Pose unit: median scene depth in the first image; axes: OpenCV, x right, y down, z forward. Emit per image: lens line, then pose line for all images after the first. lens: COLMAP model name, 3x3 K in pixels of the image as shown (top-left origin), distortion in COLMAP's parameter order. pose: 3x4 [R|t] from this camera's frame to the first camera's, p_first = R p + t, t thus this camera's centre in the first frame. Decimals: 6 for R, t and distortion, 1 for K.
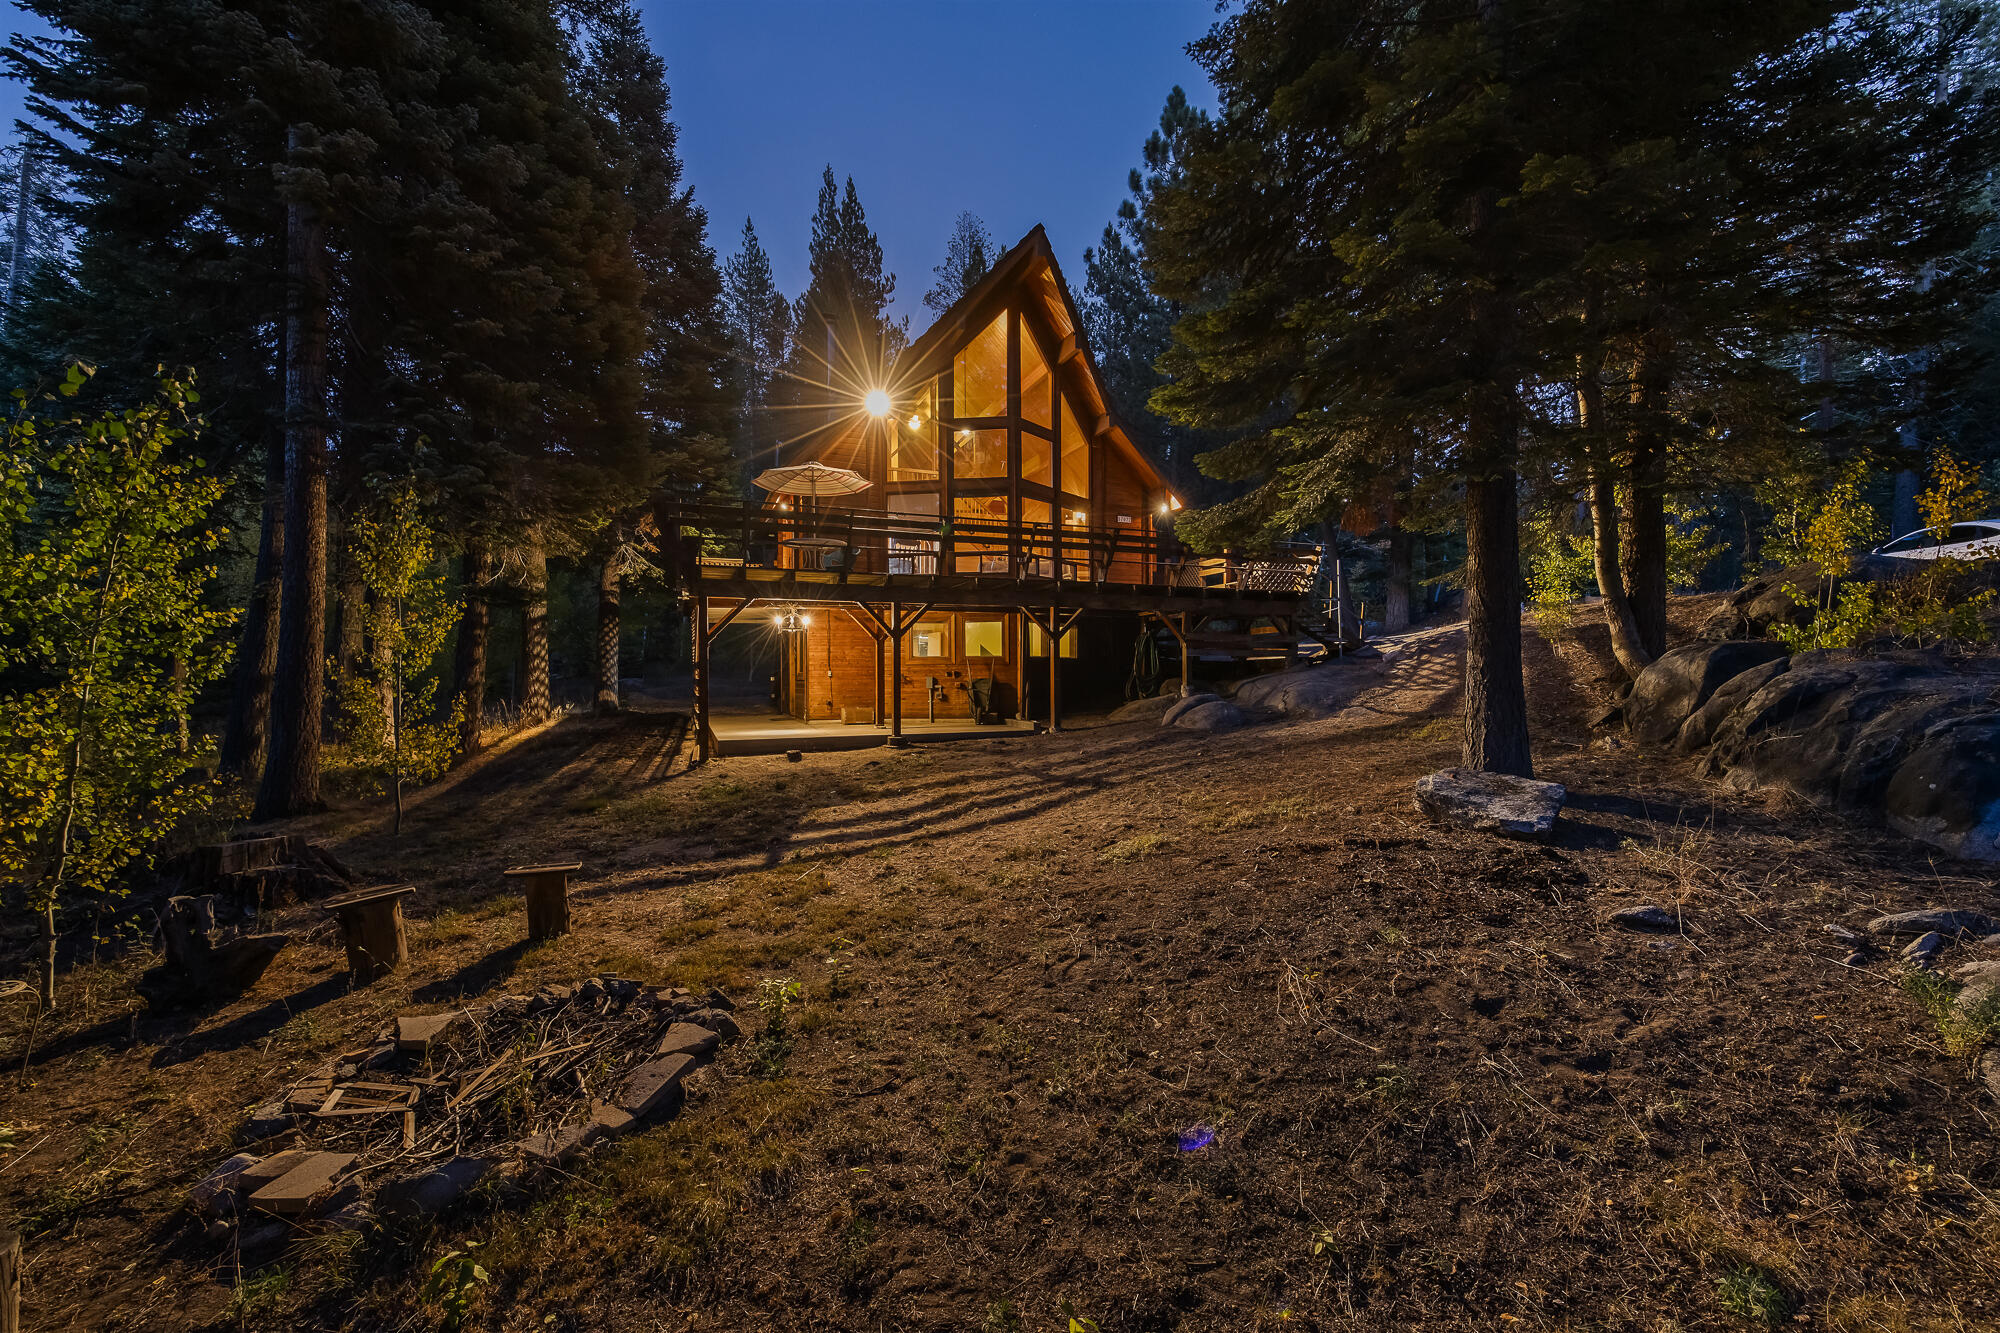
lens RADIAL K [[825.1, 0, 1000.0], [0, 825.1, 666.5], [0, 0, 1]] dist [0.009298, -0.000096]
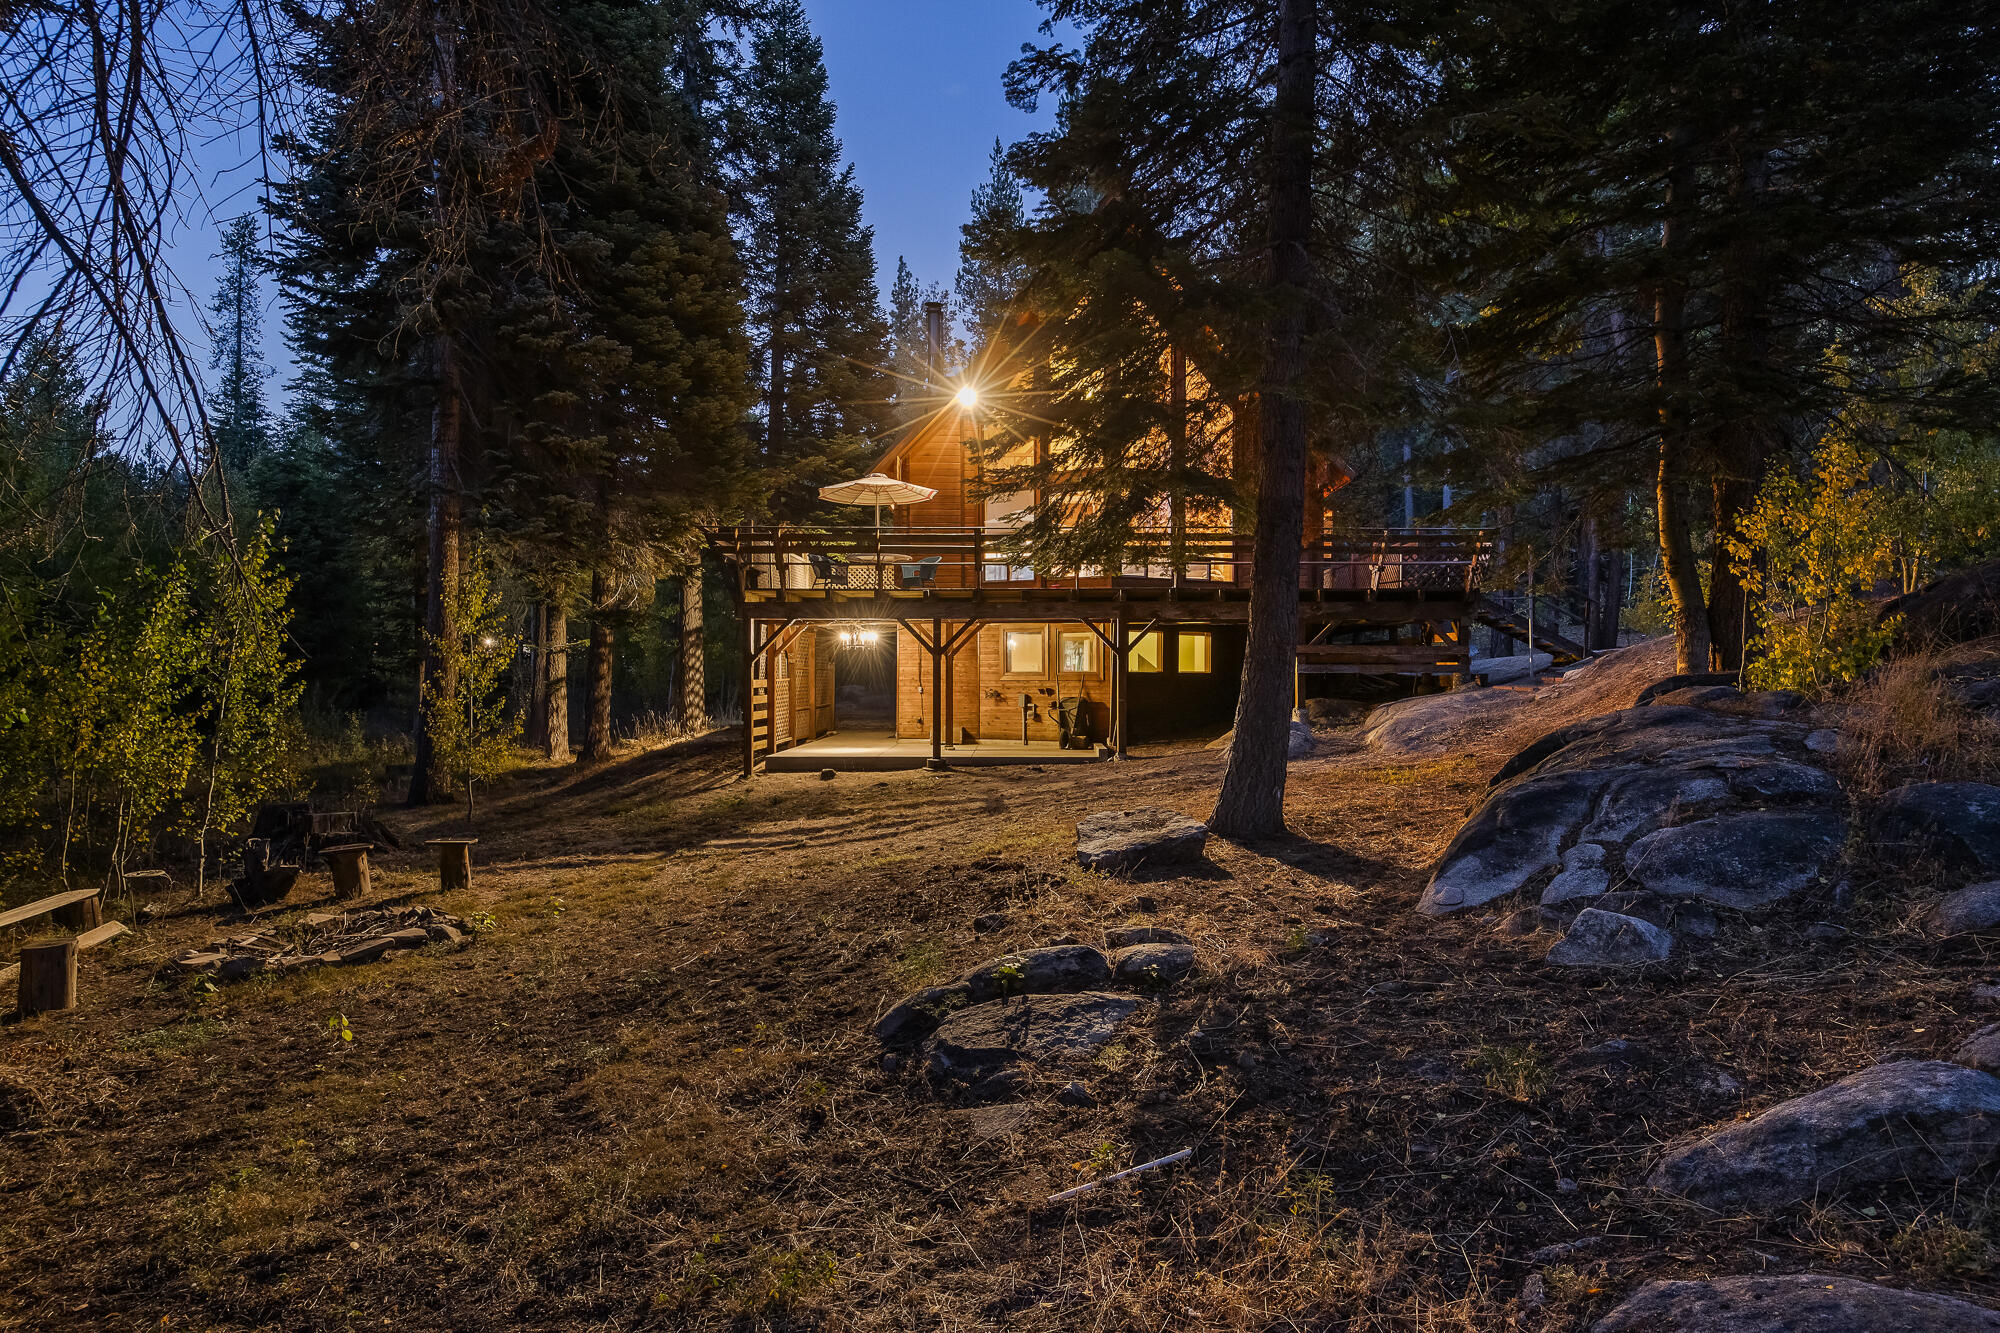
lens RADIAL K [[1127.6, 0, 1000.0], [0, 1127.6, 666.5], [0, 0, 1]] dist [0.001528, 0.000121]
pose [[0.919865, 0.002689, -0.392227, 0.386119], [-0.000972, 0.999989, 0.004577, -0.024021], [0.392235, -0.003830, 0.919857, -0.147880]]
